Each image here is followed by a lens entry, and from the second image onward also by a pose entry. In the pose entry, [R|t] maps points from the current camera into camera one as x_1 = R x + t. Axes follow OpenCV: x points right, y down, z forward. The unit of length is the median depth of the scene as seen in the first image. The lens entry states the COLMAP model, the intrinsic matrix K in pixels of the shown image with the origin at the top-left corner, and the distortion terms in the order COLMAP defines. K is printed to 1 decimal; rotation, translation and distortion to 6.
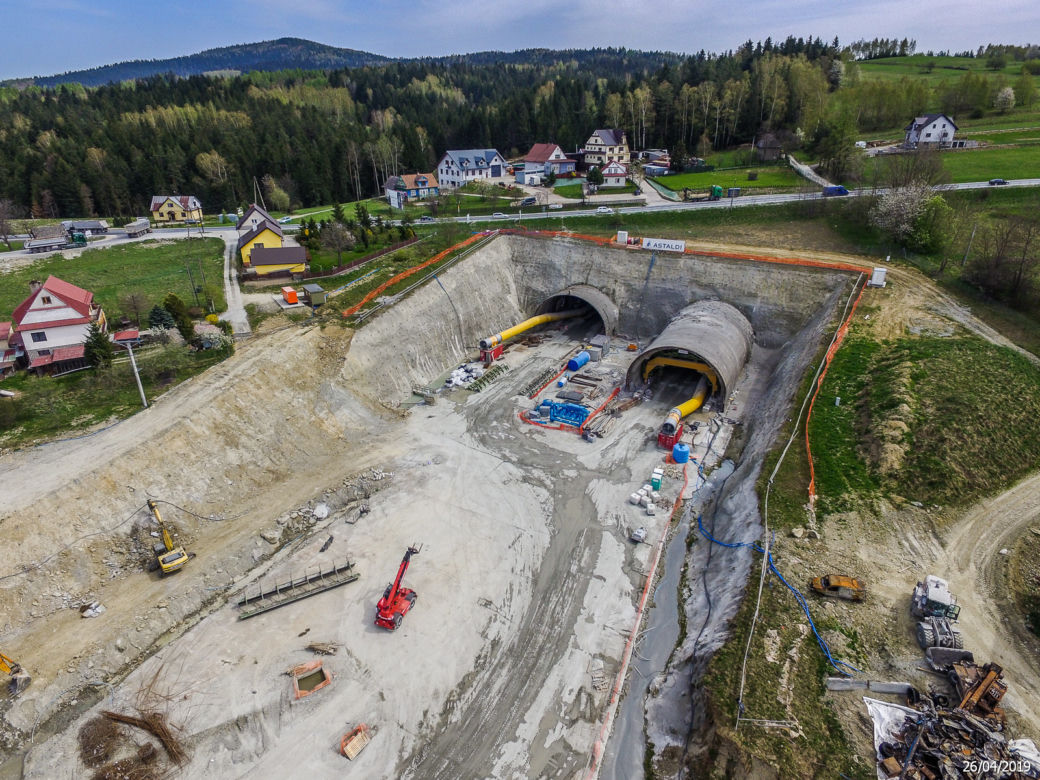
lens RADIAL K [[611.8, 0, 518.1], [0, 611.8, 367.0], [0, 0, 1]] dist [0.132029, -0.095483]
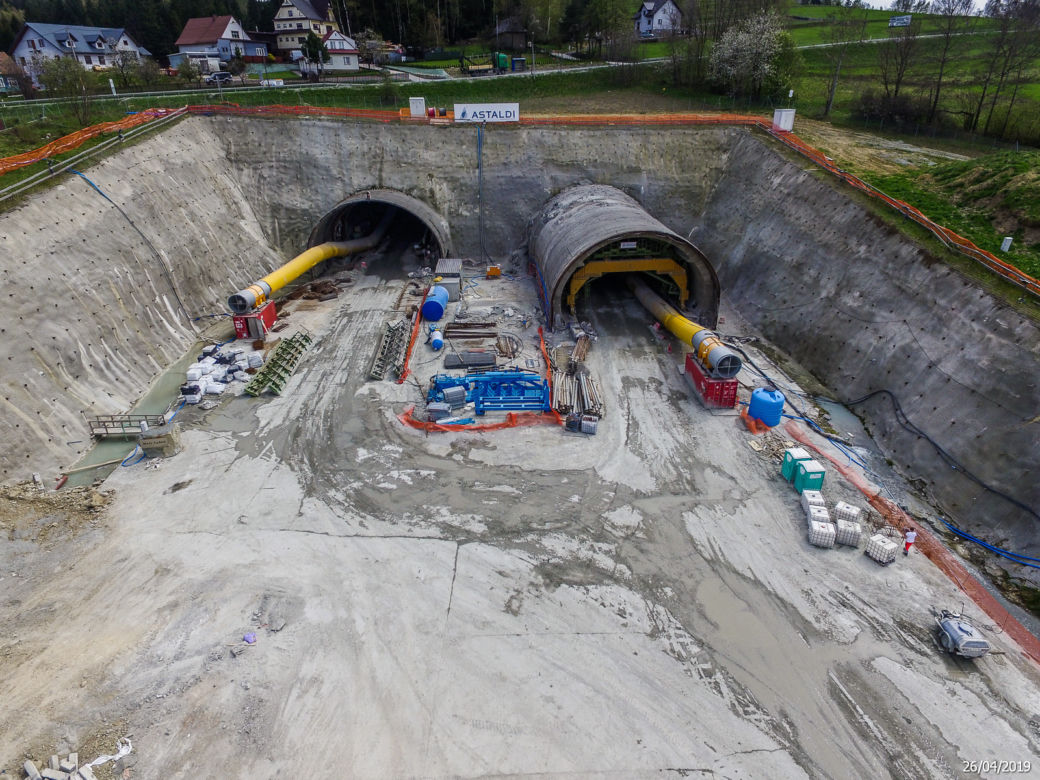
lens RADIAL K [[611.8, 0, 518.1], [0, 611.8, 367.0], [0, 0, 1]] dist [0.132029, -0.095483]
pose [[0.863626, -0.217401, 0.454848, -0.099541], [0.203934, 0.975778, 0.079175, 0.017783], [-0.461043, 0.024382, 0.887043, 0.454425]]
